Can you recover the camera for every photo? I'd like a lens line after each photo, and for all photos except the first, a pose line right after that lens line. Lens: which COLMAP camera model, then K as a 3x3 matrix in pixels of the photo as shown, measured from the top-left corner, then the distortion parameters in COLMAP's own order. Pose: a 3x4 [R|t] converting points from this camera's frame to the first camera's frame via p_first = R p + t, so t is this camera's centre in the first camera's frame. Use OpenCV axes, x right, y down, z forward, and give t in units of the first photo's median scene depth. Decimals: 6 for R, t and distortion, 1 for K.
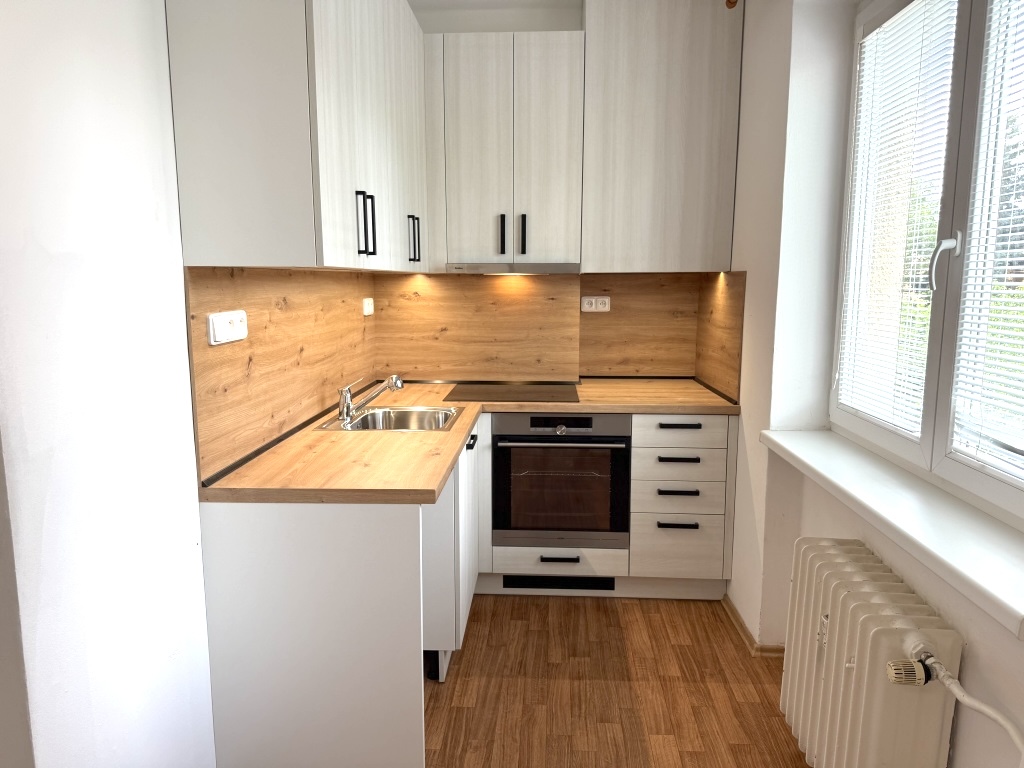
lens RADIAL K [[715.8, 0, 504.7], [0, 715.8, 387.8], [0, 0, 1]] dist [0.063019, -0.000111]
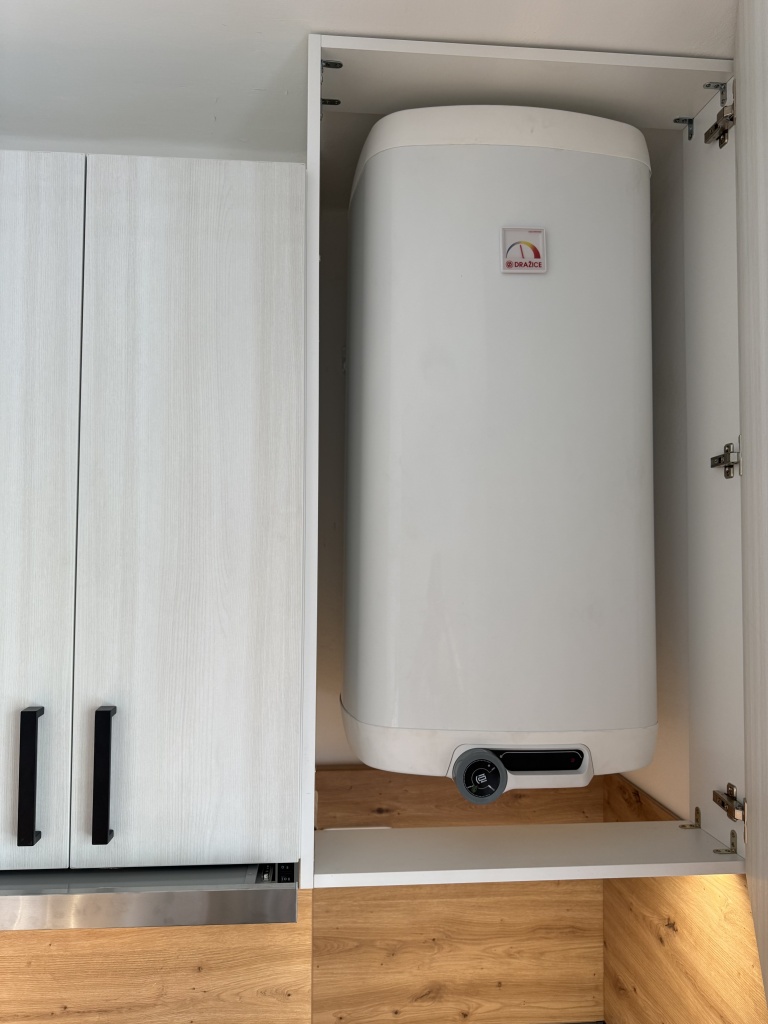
lens RADIAL K [[715.8, 0, 385.6], [0, 715.8, 513.1], [0, 0, 1]] dist [0.063019, -0.000111]
pose [[0.988715, 0.009676, 0.149495, 0.083943], [0.019616, 0.980958, -0.193225, -0.229776], [-0.148518, 0.193977, 0.969699, 0.596657]]
